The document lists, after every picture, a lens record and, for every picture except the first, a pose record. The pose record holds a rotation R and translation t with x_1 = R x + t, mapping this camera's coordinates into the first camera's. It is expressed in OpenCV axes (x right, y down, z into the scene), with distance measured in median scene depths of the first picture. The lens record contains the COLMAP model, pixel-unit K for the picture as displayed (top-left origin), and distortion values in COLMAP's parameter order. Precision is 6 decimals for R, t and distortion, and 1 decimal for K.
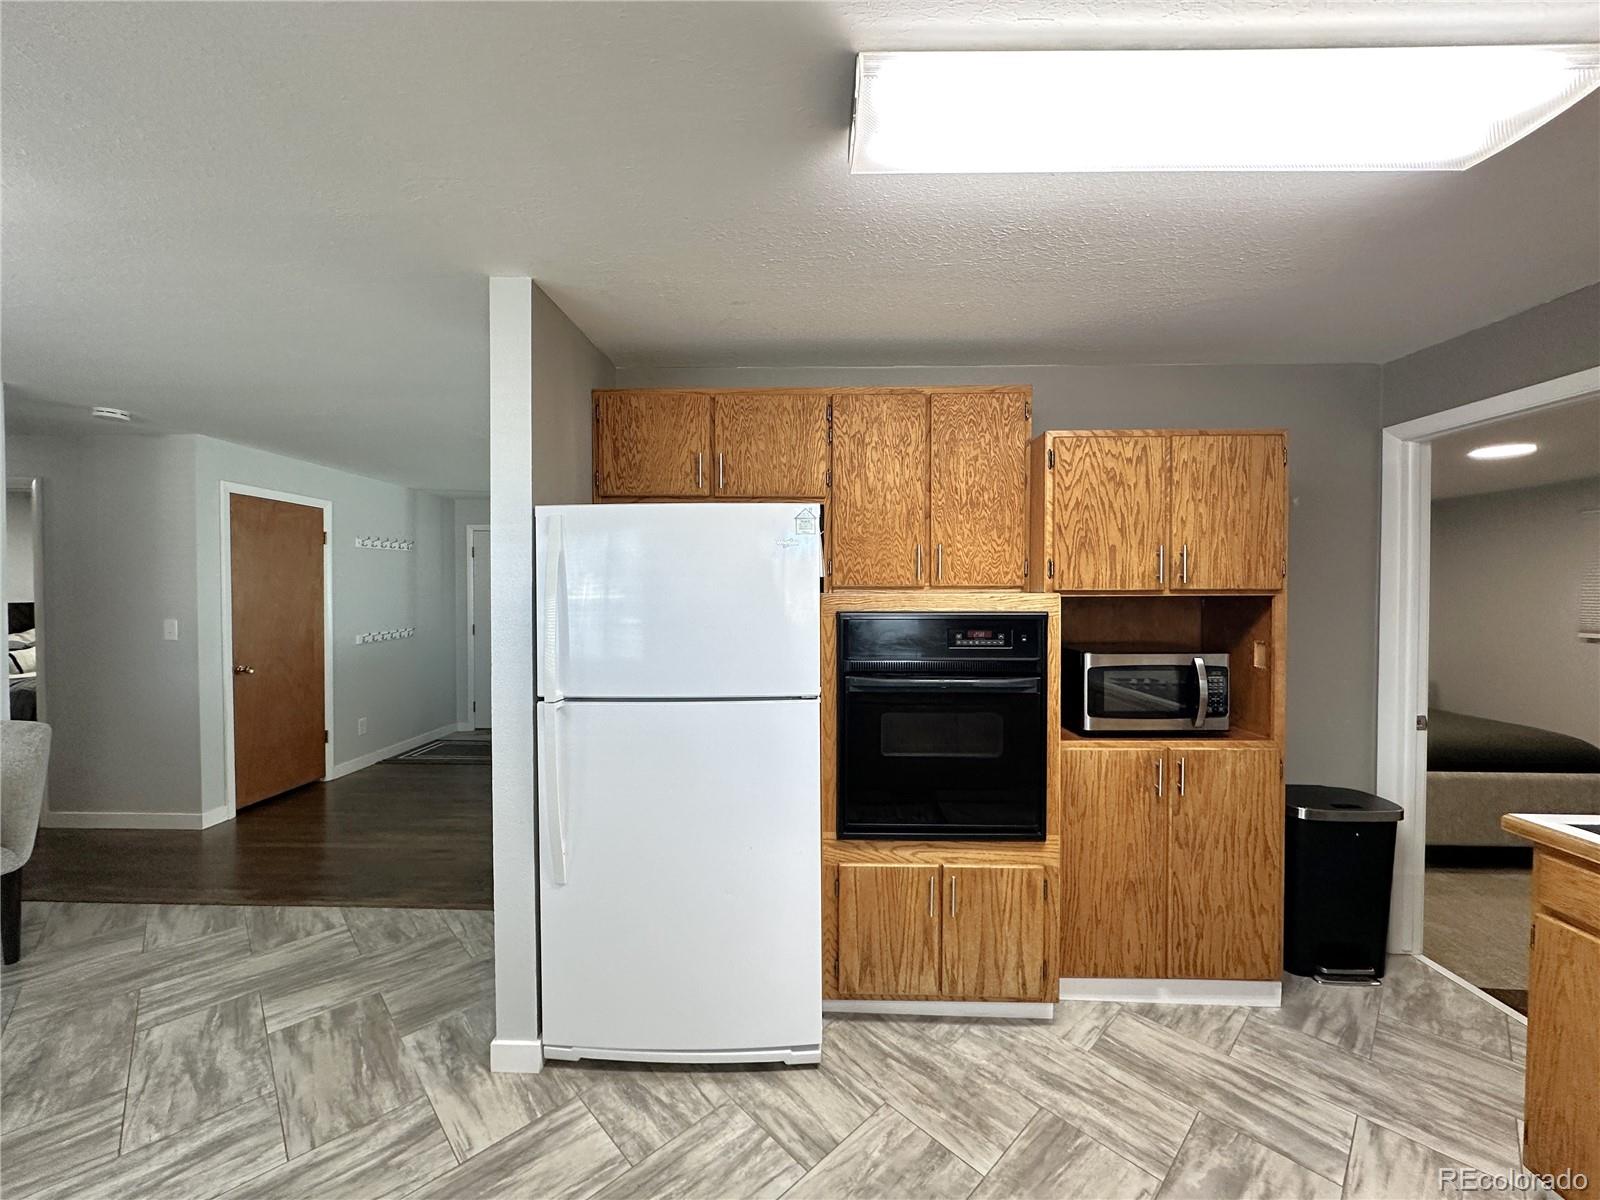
lens RADIAL K [[635.1, 0, 803.5], [0, 635.1, 600.6], [0, 0, 1]] dist [-0.002676, 0.000349]
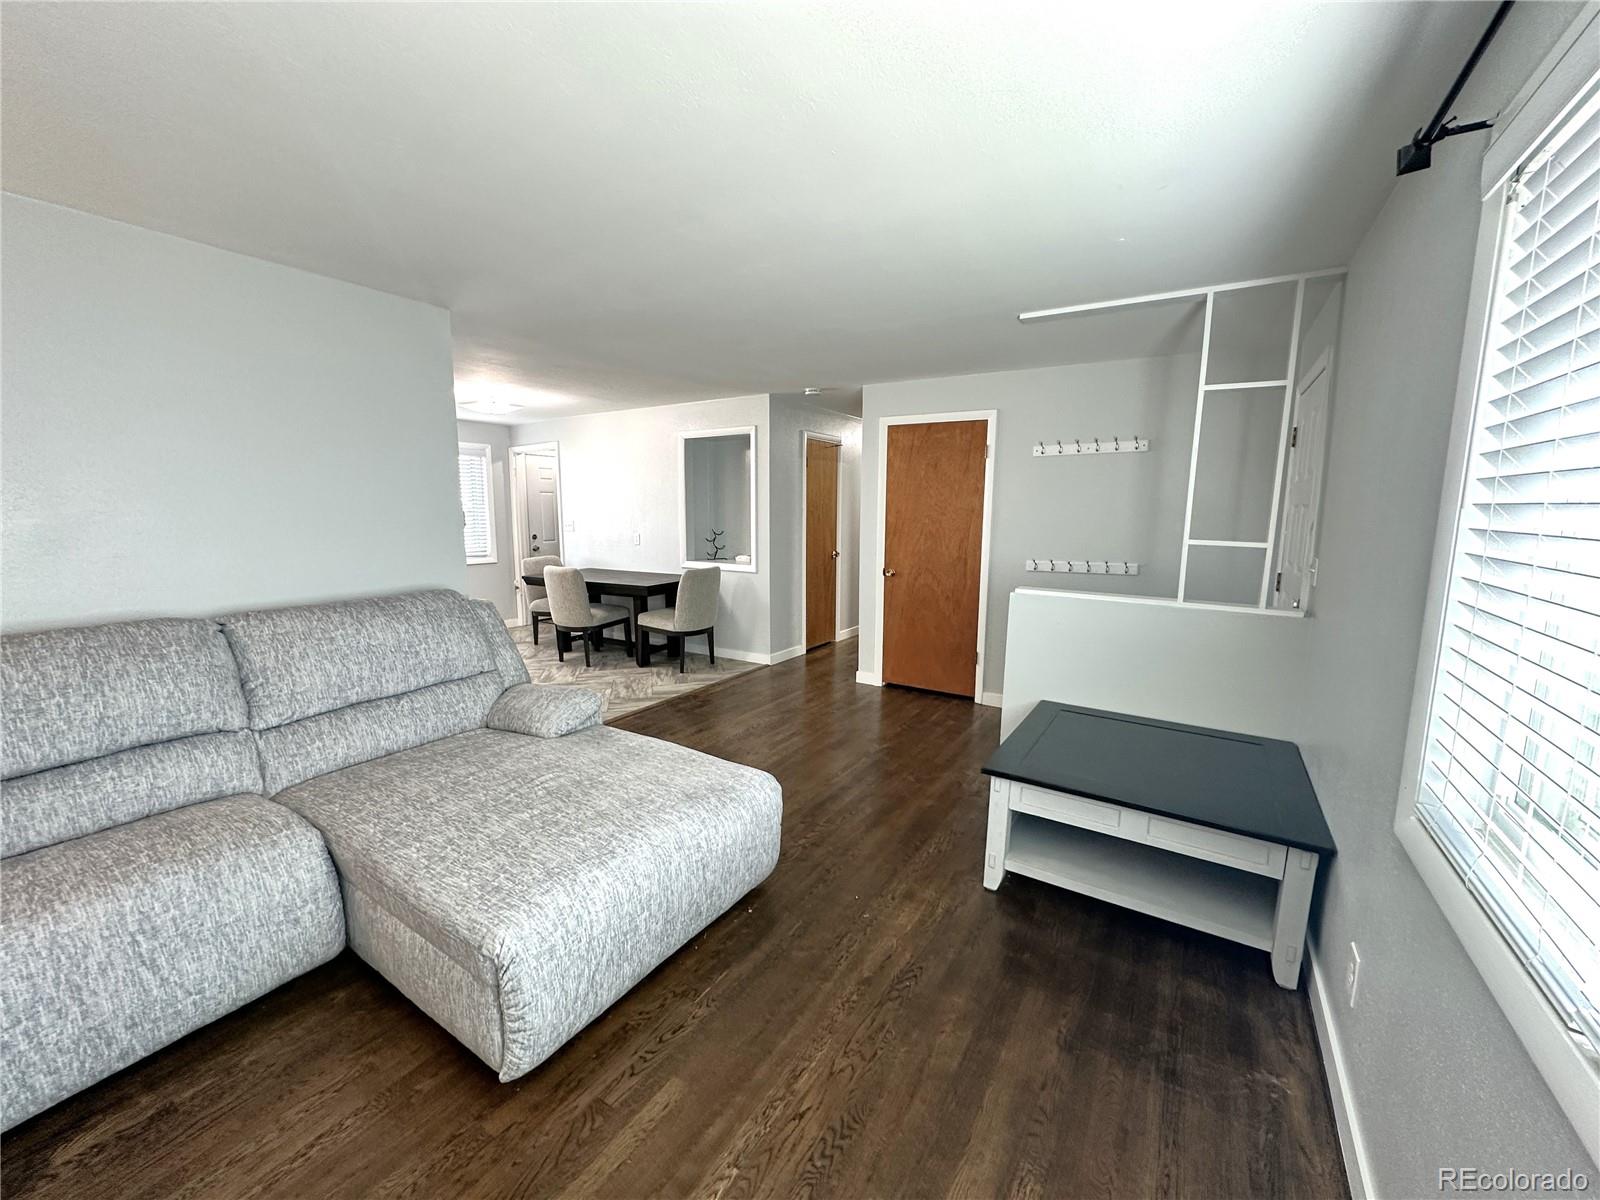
lens RADIAL K [[635.1, 0, 793.4], [0, 635.1, 605.8], [0, 0, 1]] dist [-0.002676, 0.000349]
pose [[-0.514756, 0.128129, -0.847708, 0.406597], [-0.022390, 0.986423, 0.162692, -0.036395], [0.857044, 0.102727, -0.504898, 2.329893]]
